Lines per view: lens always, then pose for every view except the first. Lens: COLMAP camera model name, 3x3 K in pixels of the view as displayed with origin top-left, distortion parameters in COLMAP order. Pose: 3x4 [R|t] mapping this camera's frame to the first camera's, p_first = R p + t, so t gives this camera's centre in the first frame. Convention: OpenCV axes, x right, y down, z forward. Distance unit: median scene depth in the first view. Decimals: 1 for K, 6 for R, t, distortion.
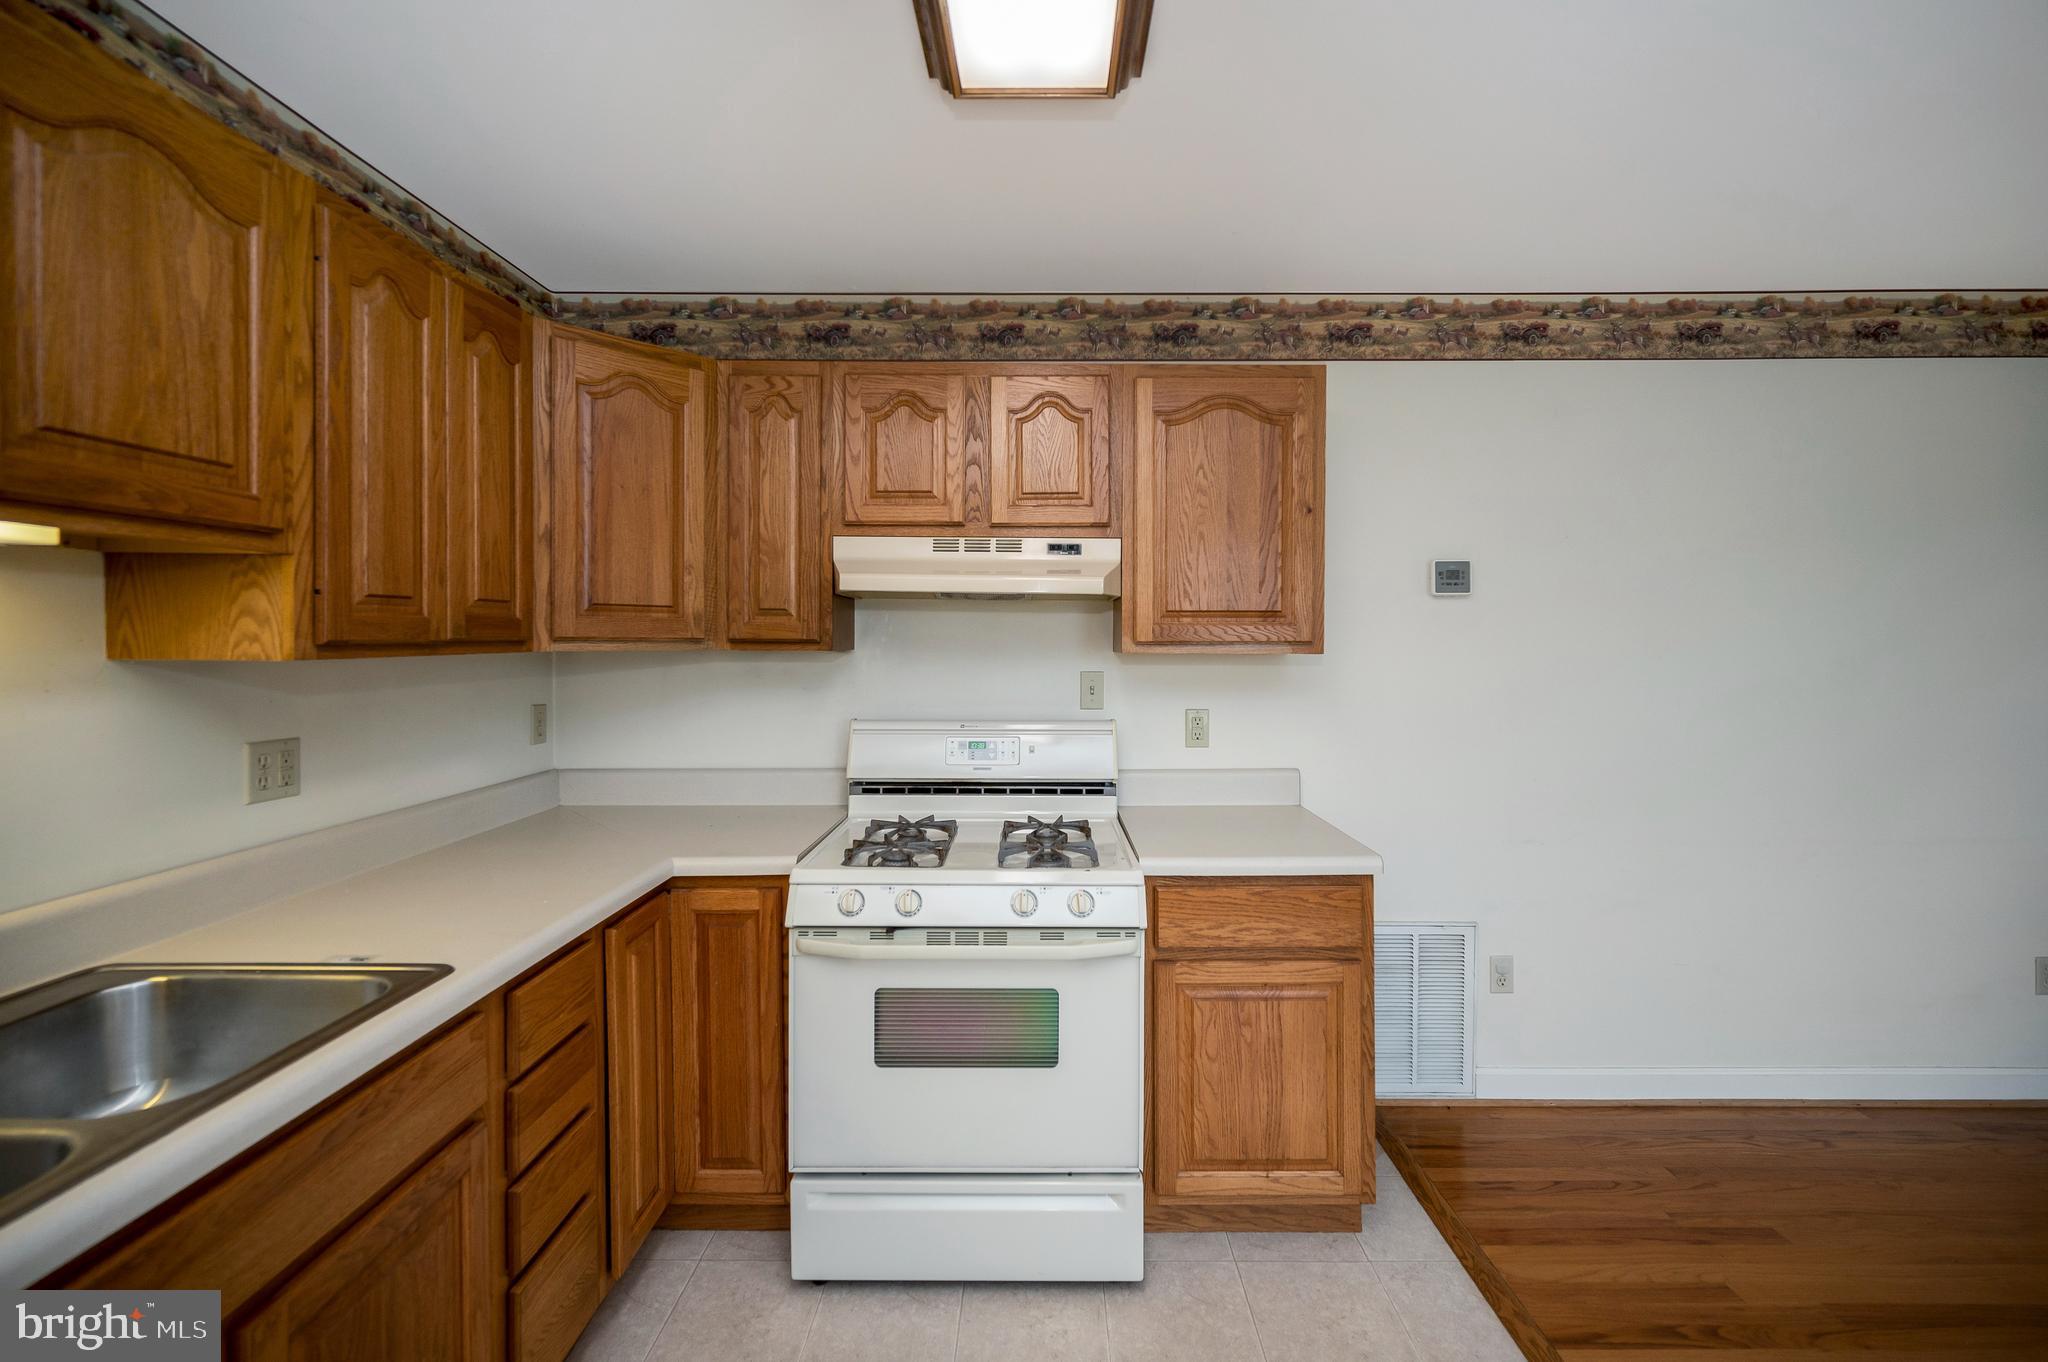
lens RADIAL K [[826.1, 0, 1028.6], [0, 826.1, 655.6], [0, 0, 1]] dist [0.000015, 0.001222]
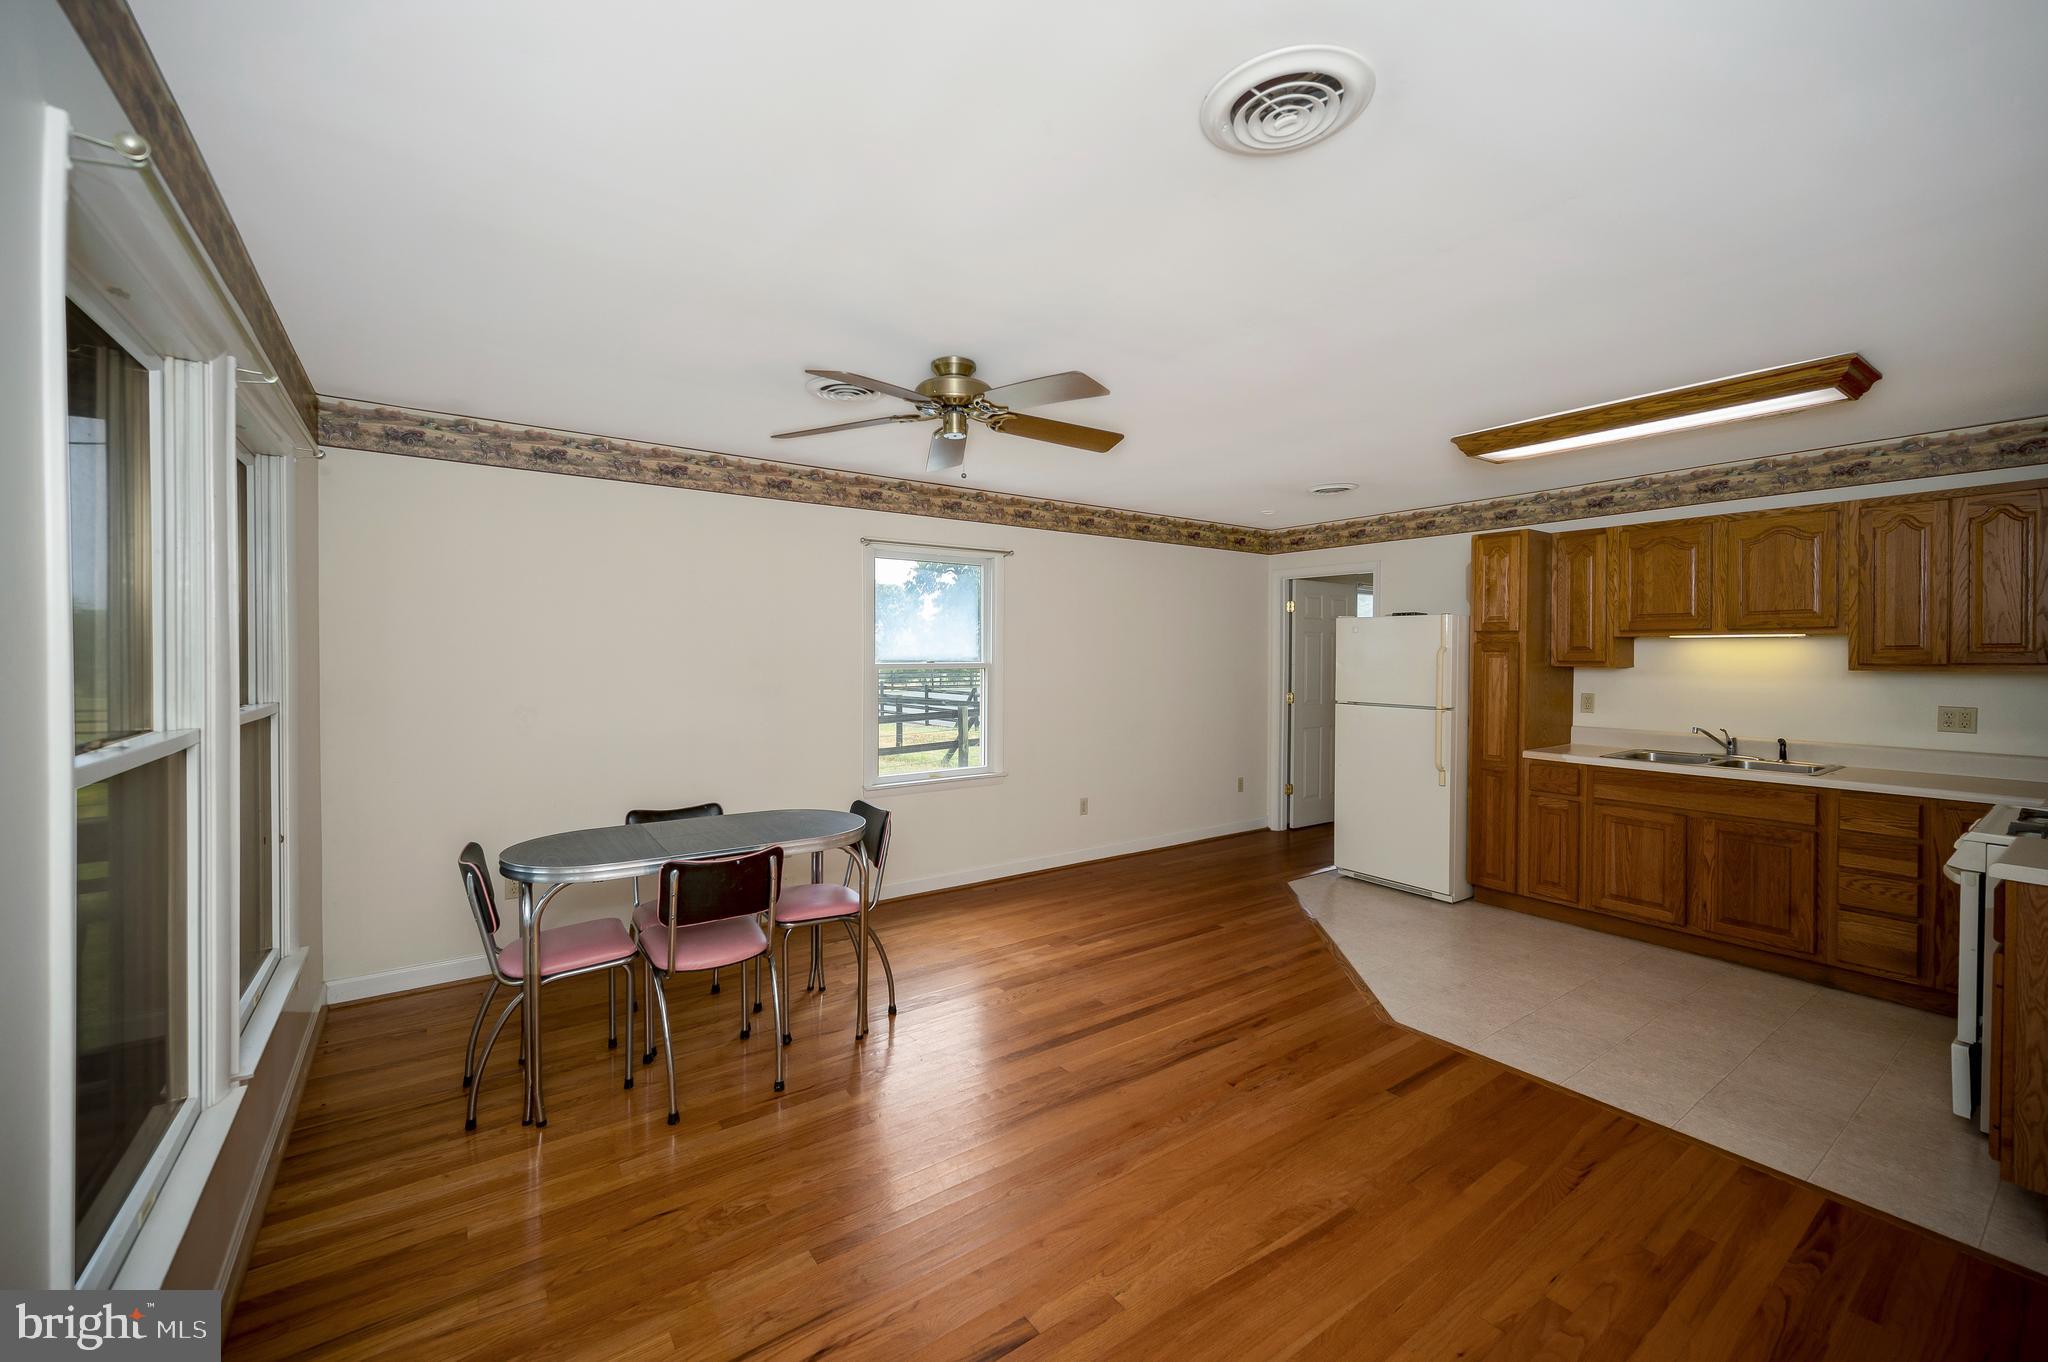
lens RADIAL K [[826.1, 0, 1032.8], [0, 826.1, 663.6], [0, 0, 1]] dist [0.000015, 0.001222]
pose [[-0.804229, 0.007222, -0.594275, 2.030836], [-0.009430, 0.999645, 0.024911, -0.042702], [0.594244, 0.025638, -0.803876, 1.060391]]
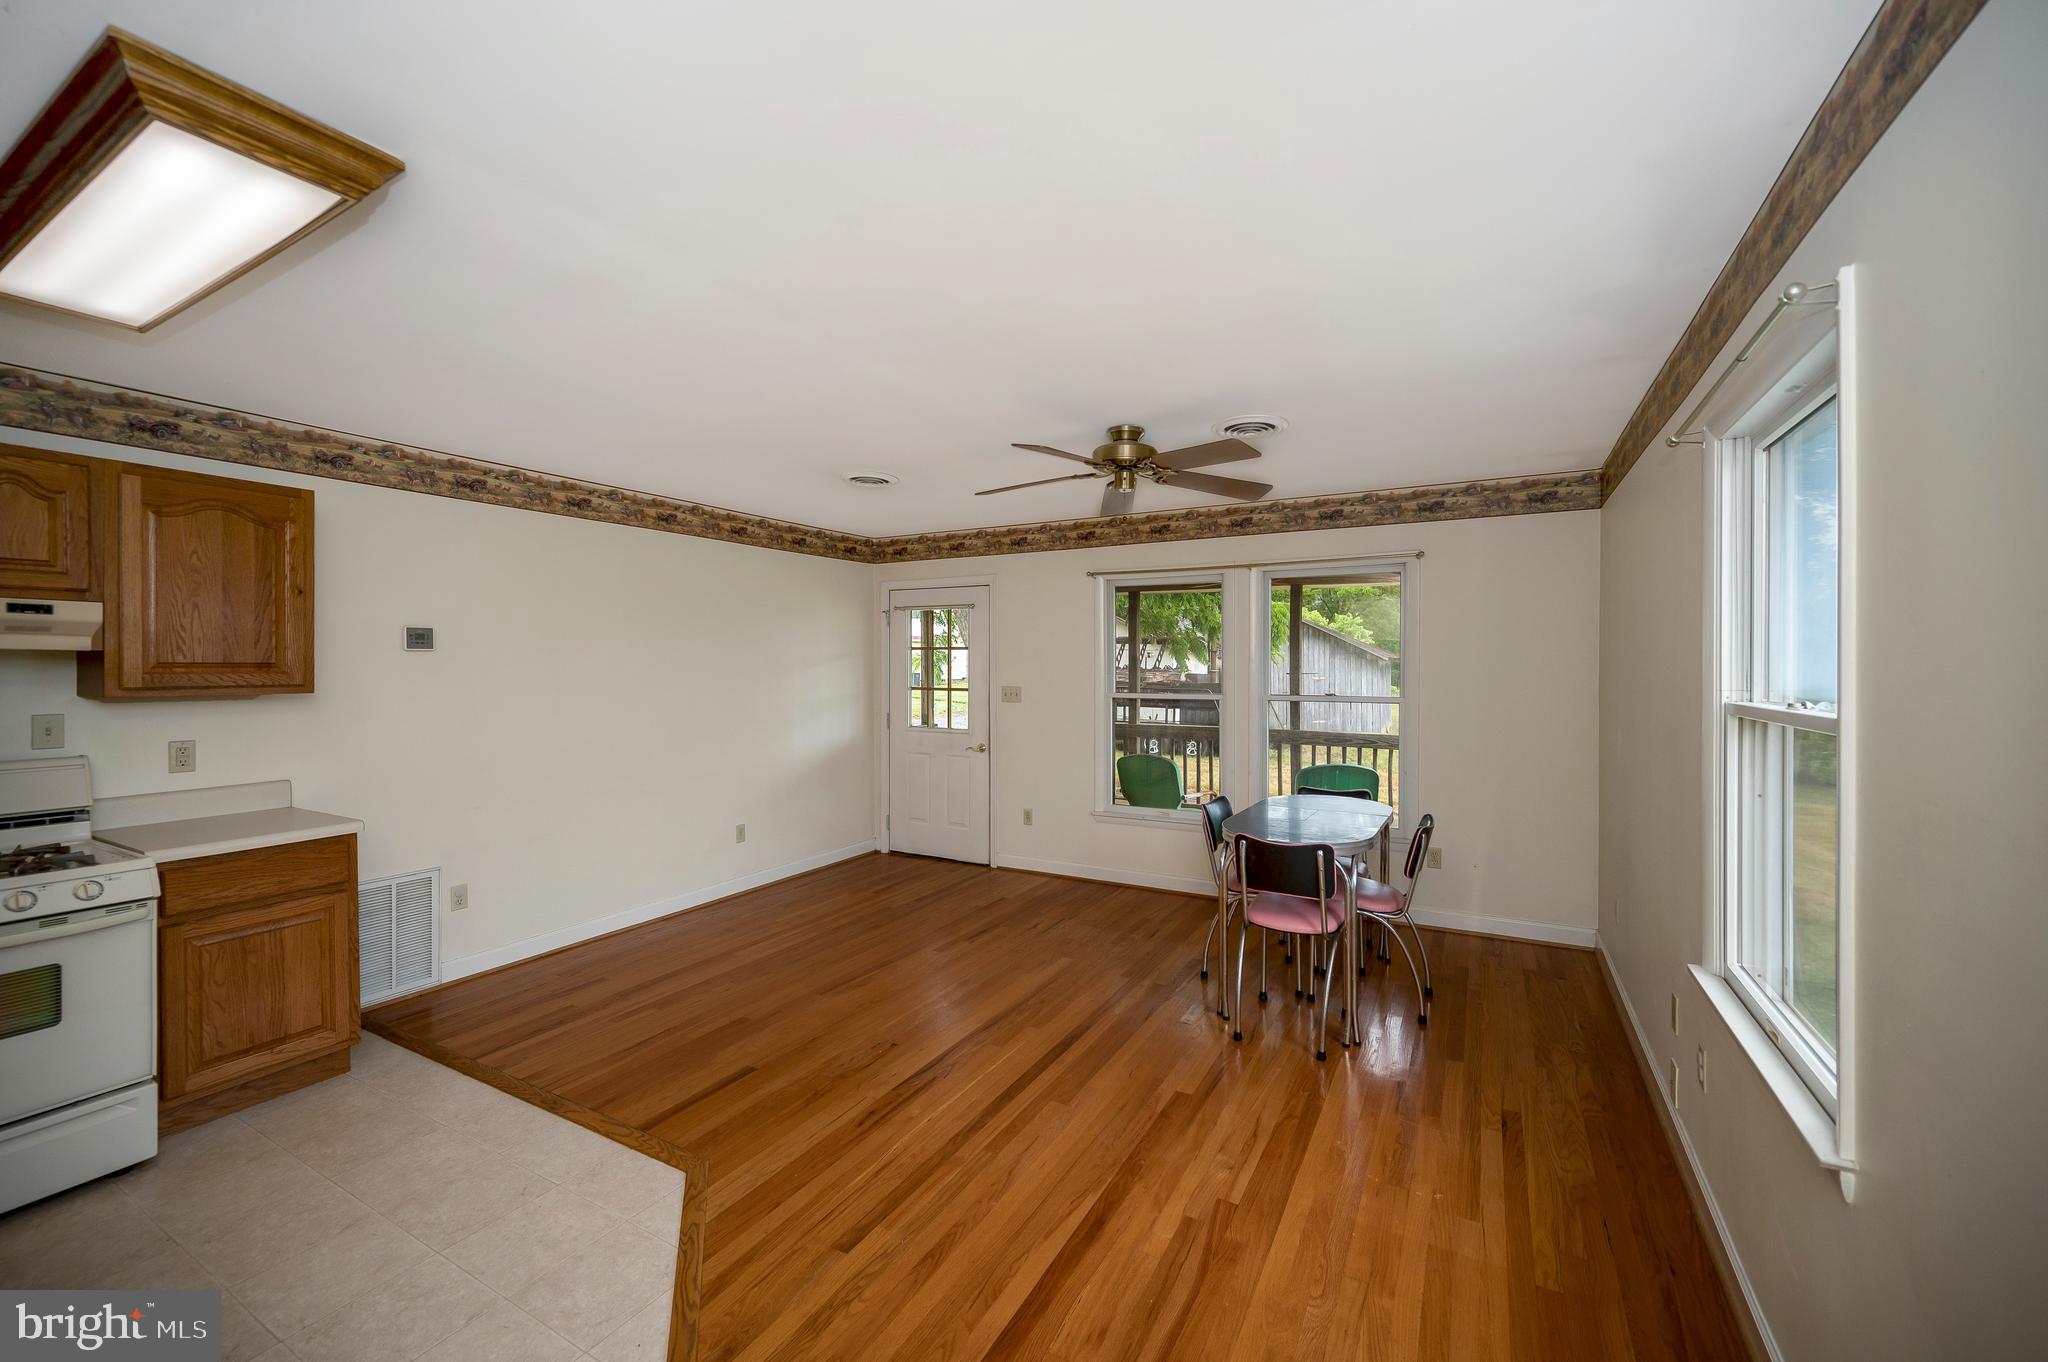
lens RADIAL K [[826.1, 0, 1041.4], [0, 826.1, 666.1], [0, 0, 1]] dist [0.000015, 0.001222]
pose [[0.469289, -0.002303, 0.883042, -0.345270], [0.012967, 0.999907, -0.004284, -0.029130], [-0.882950, 0.013461, 0.469275, -0.856278]]
